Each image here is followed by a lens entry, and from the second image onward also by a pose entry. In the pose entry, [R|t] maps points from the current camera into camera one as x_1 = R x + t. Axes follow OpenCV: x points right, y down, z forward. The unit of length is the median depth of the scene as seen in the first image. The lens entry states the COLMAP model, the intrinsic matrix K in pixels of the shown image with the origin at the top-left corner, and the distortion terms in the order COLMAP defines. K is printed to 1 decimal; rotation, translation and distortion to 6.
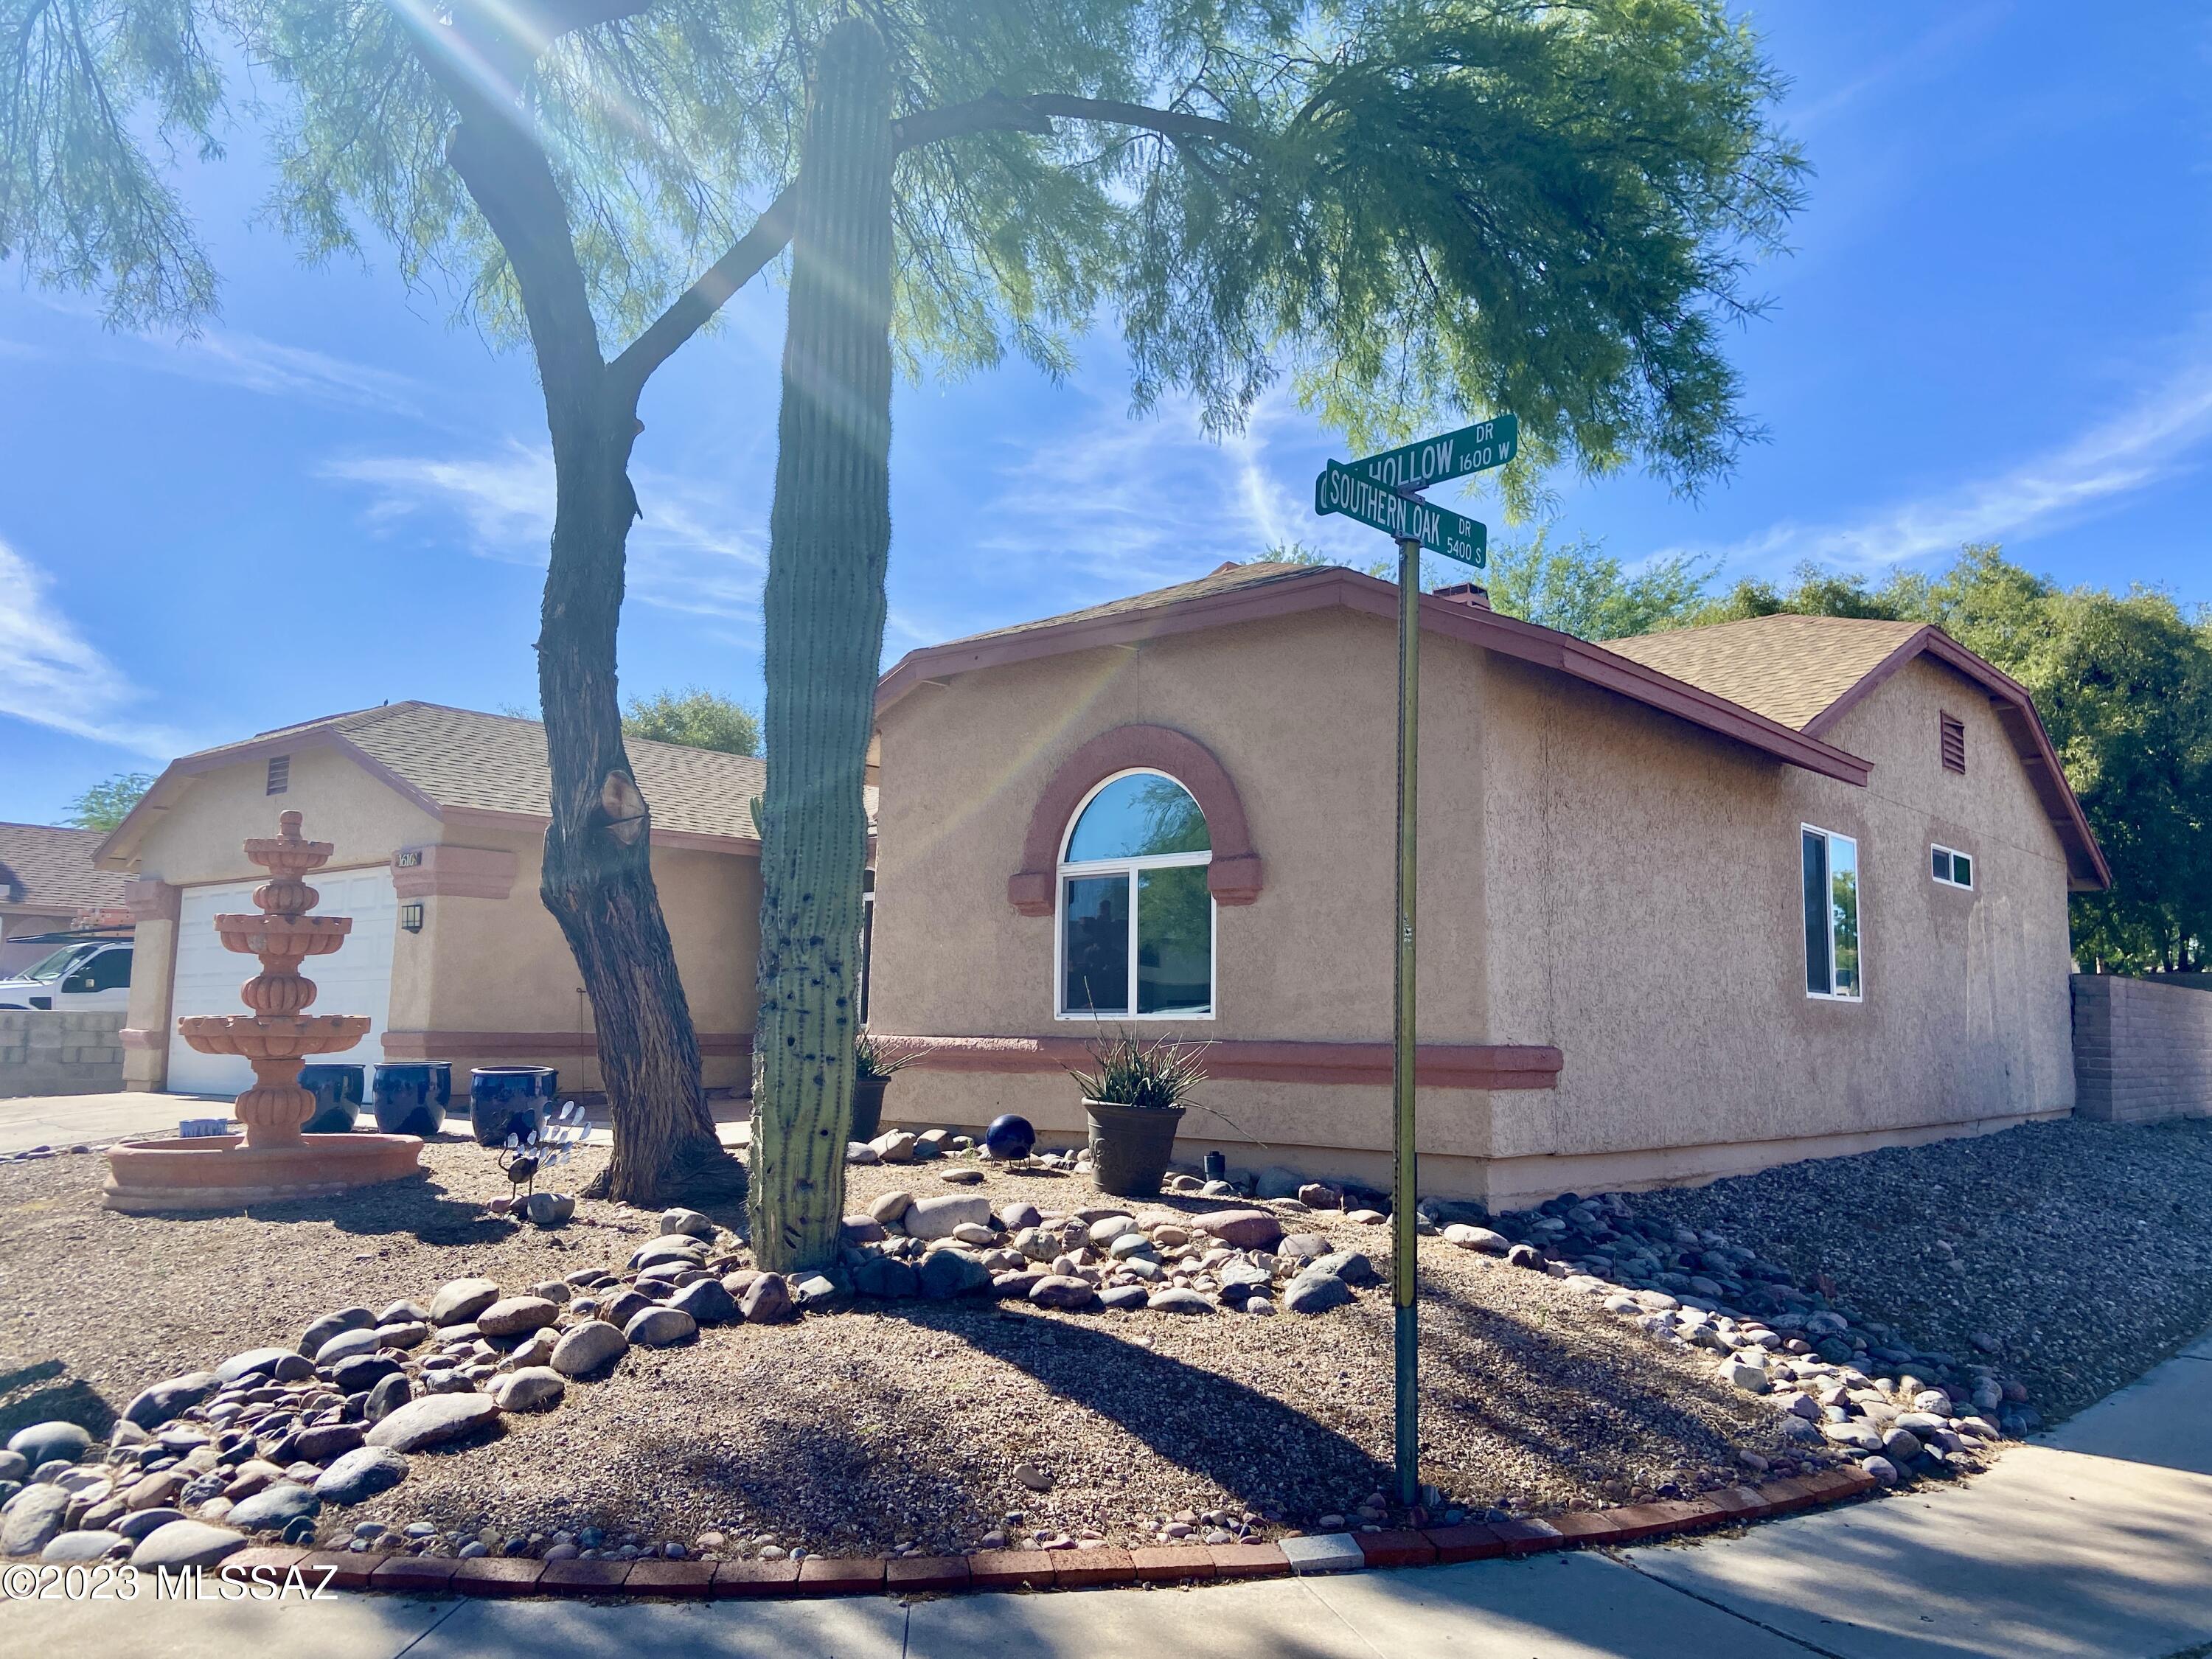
lens RADIAL K [[1681.3, 0, 1106.0], [0, 1681.3, 829.5], [0, 0, 1]] dist [0.128379, -0.169356]
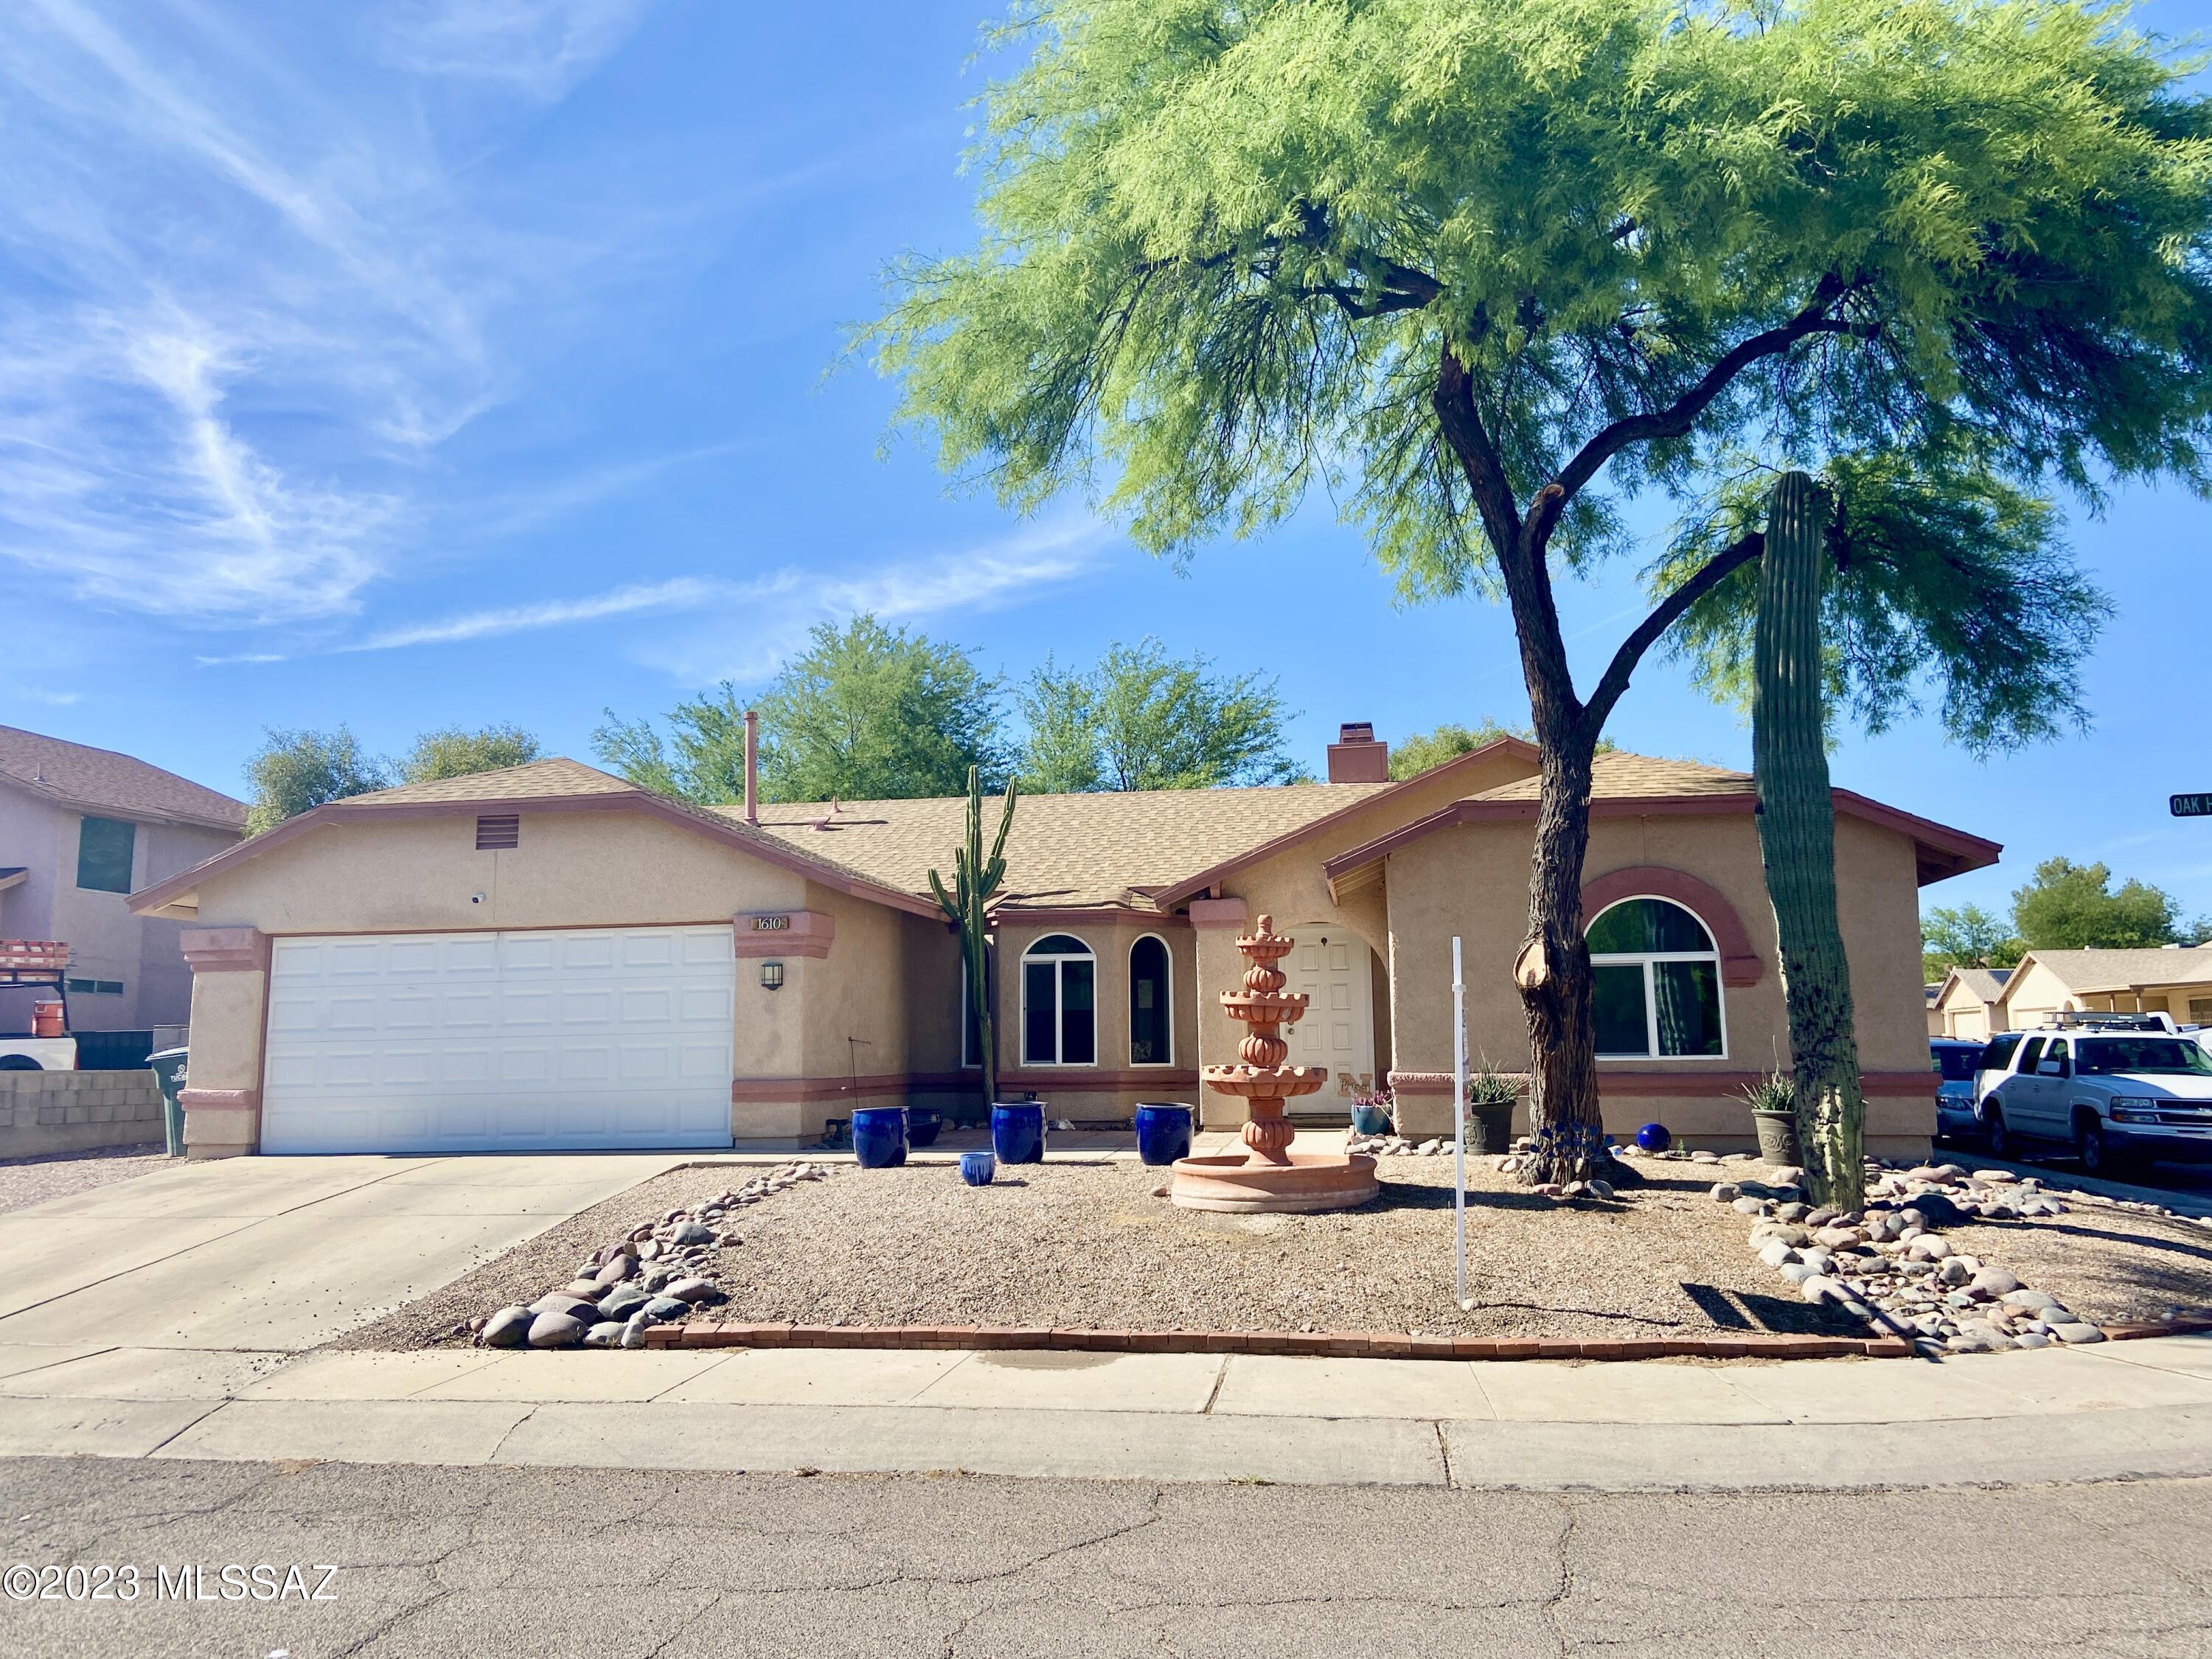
lens RADIAL K [[1681.3, 0, 1106.0], [0, 1681.3, 829.5], [0, 0, 1]] dist [0.128379, -0.169356]
pose [[0.858838, 0.047609, 0.510031, -0.680757], [-0.040378, 0.998865, -0.025247, -0.021077], [-0.510654, 0.001090, 0.859786, -0.042488]]
